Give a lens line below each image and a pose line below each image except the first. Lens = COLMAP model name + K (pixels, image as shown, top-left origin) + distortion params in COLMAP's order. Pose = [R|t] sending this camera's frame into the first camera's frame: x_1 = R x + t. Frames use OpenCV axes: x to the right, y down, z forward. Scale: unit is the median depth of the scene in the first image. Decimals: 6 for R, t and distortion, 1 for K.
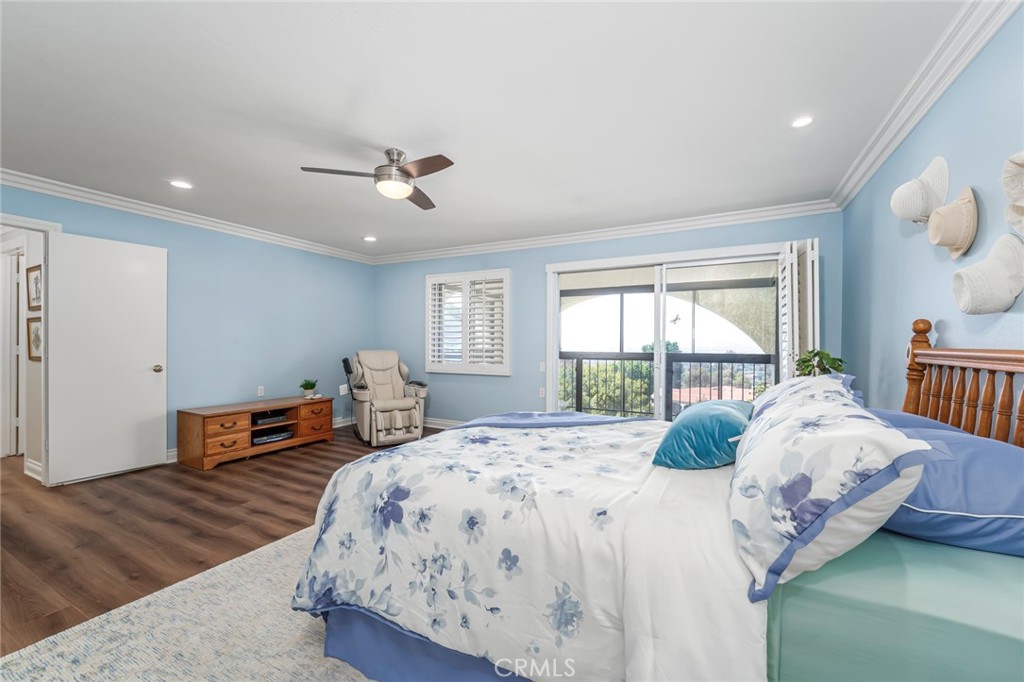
lens RADIAL K [[414.9, 0, 511.8], [0, 414.9, 342.5], [0, 0, 1]] dist [-0.009172, 0.000216]
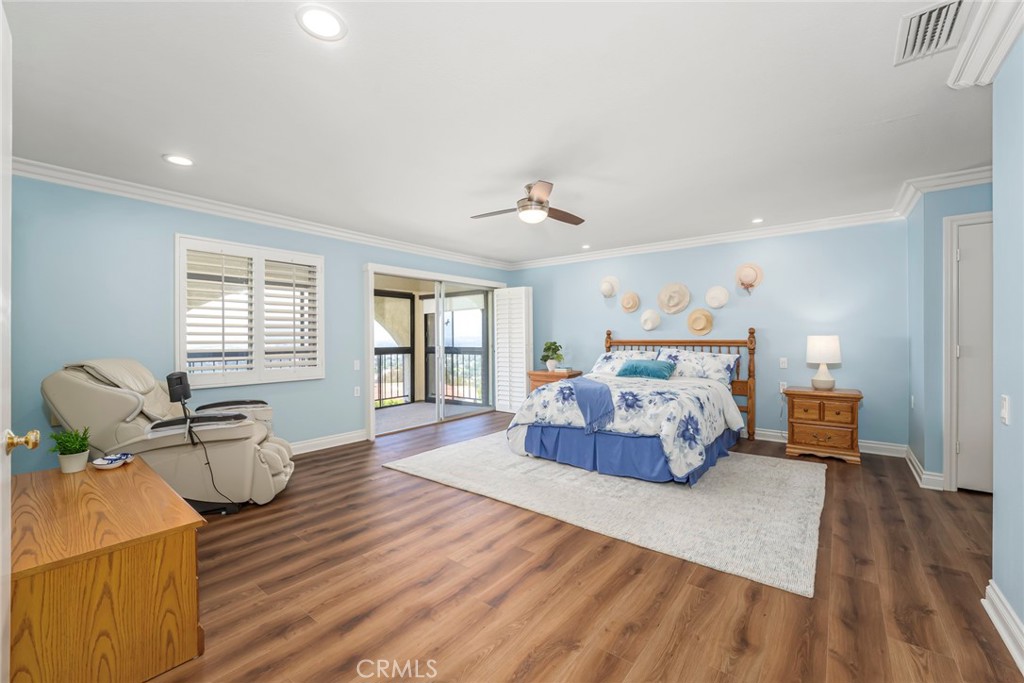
lens RADIAL K [[414.9, 0, 512.0], [0, 414.9, 335.7], [0, 0, 1]] dist [-0.009172, 0.000216]
pose [[0.181546, -0.000715, 0.983382, -1.189510], [-0.000138, 1.000000, 0.000752, -0.014909], [-0.983382, -0.000272, 0.181546, 0.664637]]
